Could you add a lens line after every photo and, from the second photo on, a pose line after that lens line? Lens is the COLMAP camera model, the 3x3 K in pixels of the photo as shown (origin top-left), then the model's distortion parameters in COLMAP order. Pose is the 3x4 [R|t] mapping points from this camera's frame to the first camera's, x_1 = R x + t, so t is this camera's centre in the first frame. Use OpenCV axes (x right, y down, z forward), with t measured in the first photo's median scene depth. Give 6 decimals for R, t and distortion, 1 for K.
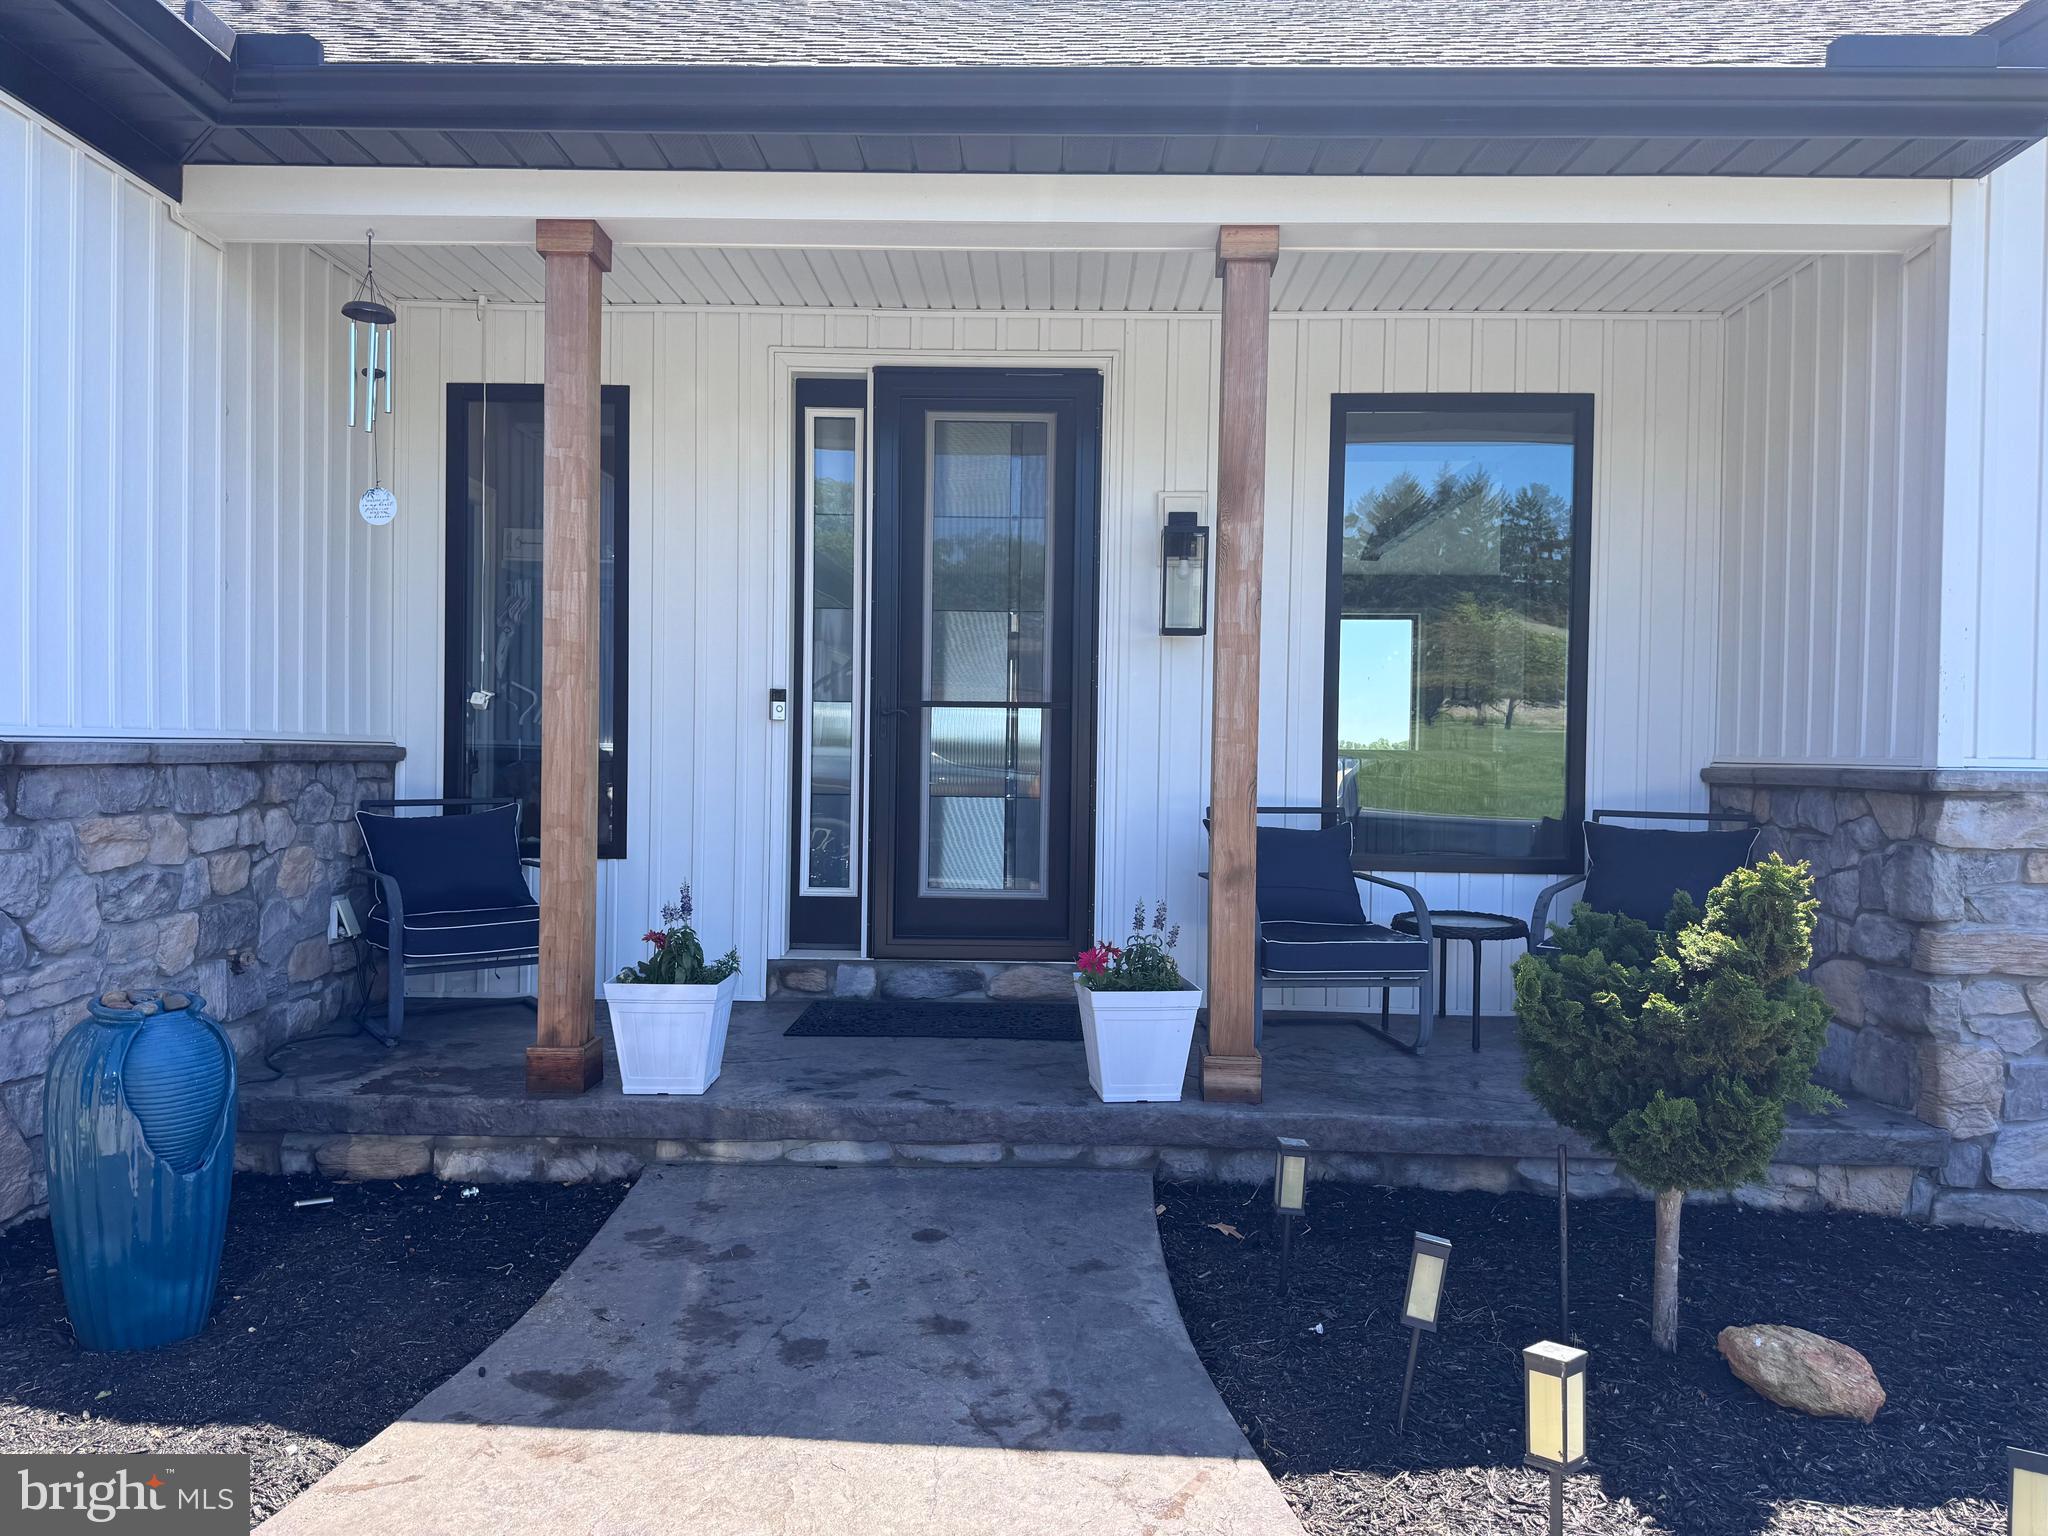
lens RADIAL K [[1448.1, 0, 1022.8], [0, 1448.1, 749.7], [0, 0, 1]] dist [0.066405, -0.062214]
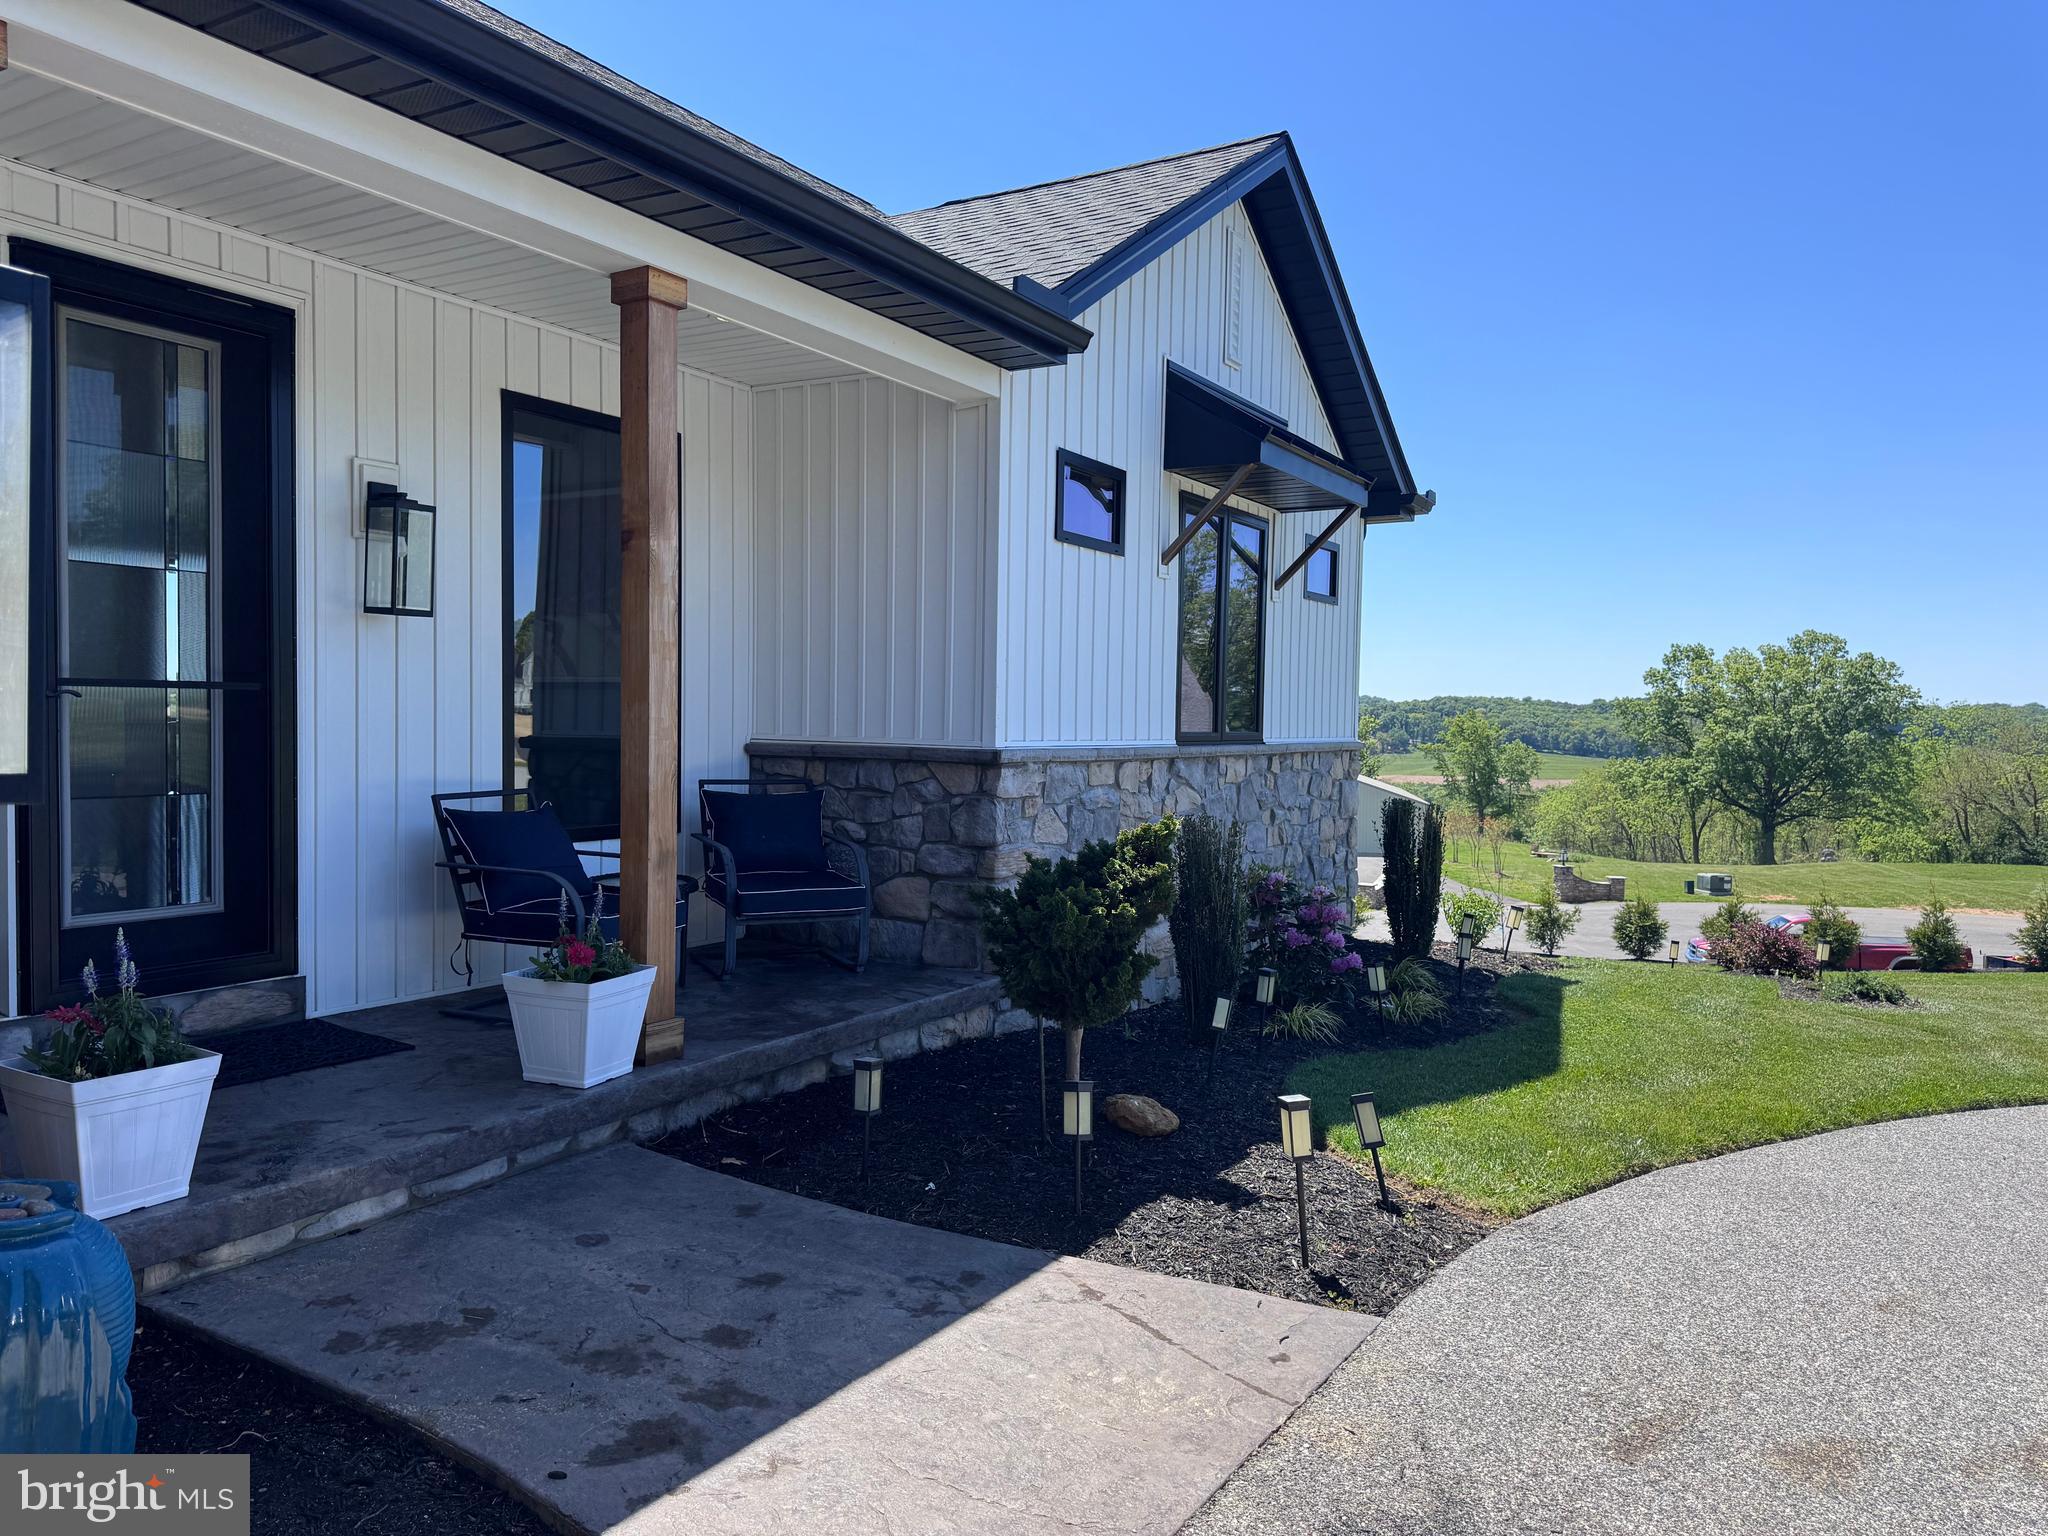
lens RADIAL K [[1448.1, 0, 1012.4], [0, 1448.1, 771.0], [0, 0, 1]] dist [0.066405, -0.062214]
pose [[0.494077, -0.040453, 0.868476, -0.700949], [-0.011252, 0.998536, 0.052913, -0.044092], [-0.869345, -0.035915, 0.492898, 0.225949]]
